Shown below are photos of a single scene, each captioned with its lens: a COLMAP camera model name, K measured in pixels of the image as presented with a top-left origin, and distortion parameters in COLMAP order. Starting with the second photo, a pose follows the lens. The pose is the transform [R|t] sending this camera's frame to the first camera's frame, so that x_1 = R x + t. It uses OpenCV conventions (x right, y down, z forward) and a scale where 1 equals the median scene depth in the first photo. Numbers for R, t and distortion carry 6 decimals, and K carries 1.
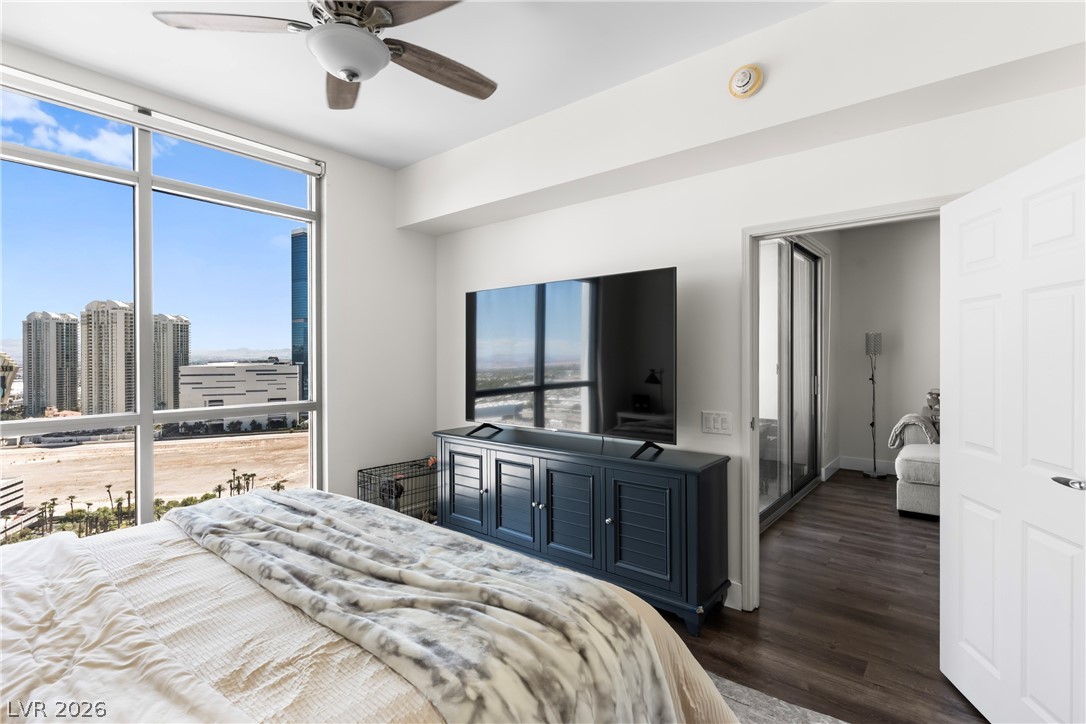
lens RADIAL K [[516.4, 0, 546.0], [0, 516.4, 358.4], [0, 0, 1]] dist [-0.000825, 0.001455]
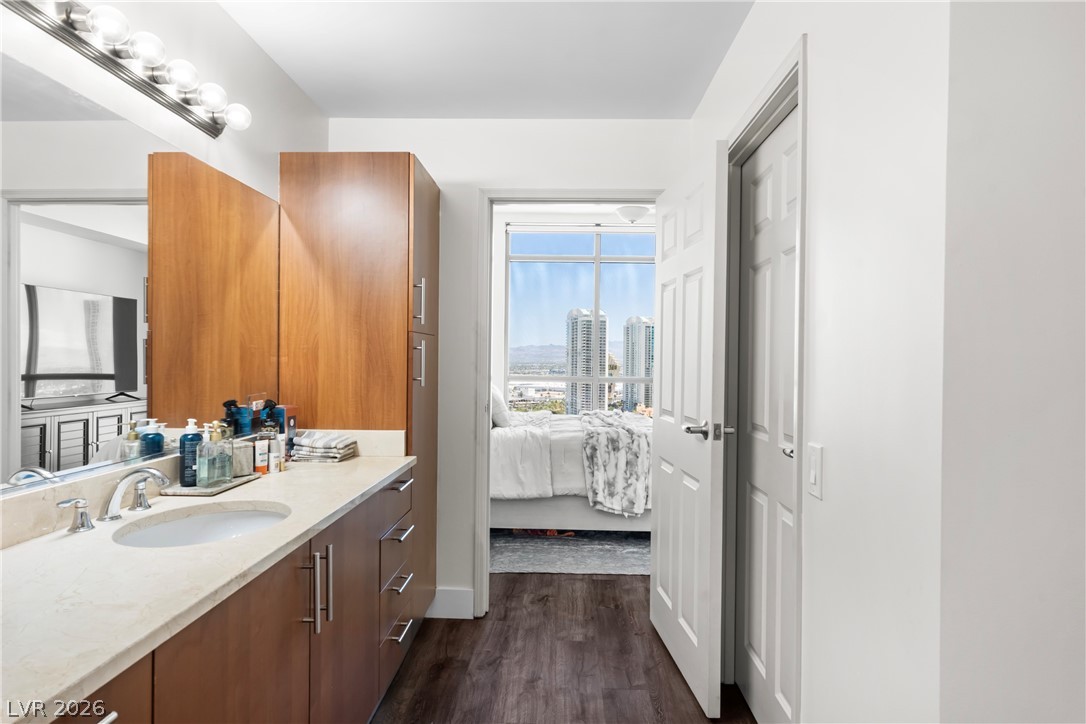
lens RADIAL K [[667.8, 0, 536.8], [0, 667.8, 359.3], [0, 0, 1]] dist [0.006355, -0.000376]
pose [[0.602576, 0.013561, -0.797947, 5.787235], [-0.019107, 0.999814, 0.002563, 0.227609], [0.797833, 0.013702, 0.602723, -4.521655]]
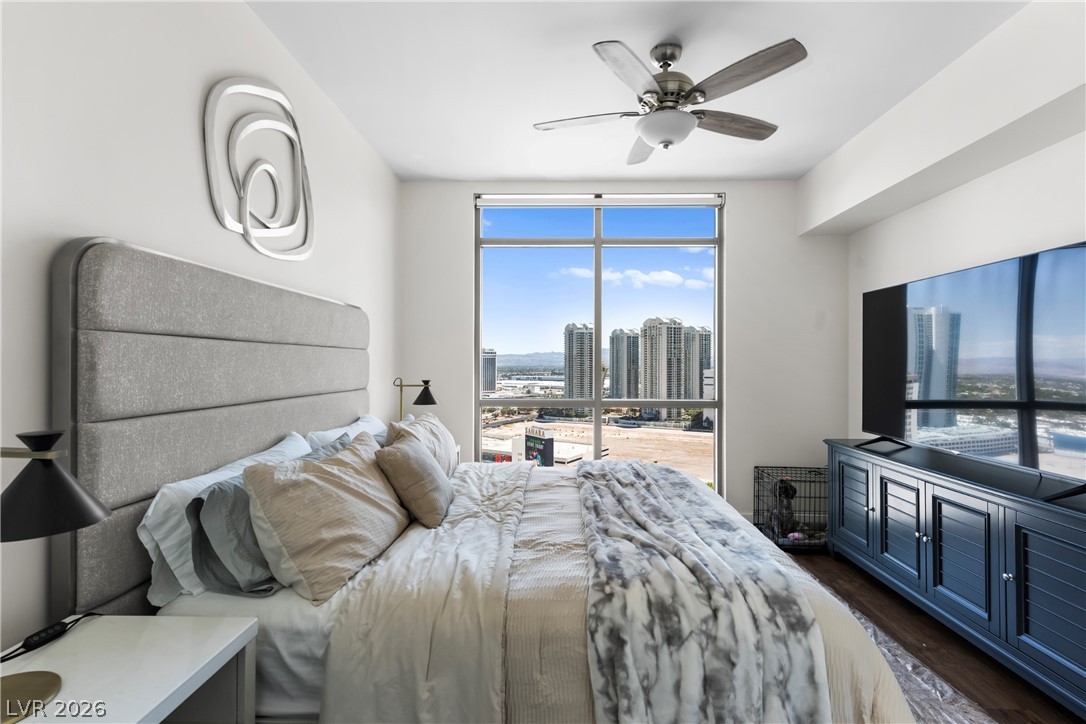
lens RADIAL K [[516.4, 0, 546.8], [0, 516.4, 354.2], [0, 0, 1]] dist [-0.000825, 0.001455]
pose [[0.610153, -0.007819, -0.792245, 0.563109], [-0.006403, 0.999870, -0.014800, -0.001397], [0.792258, 0.014103, 0.610024, -0.030873]]
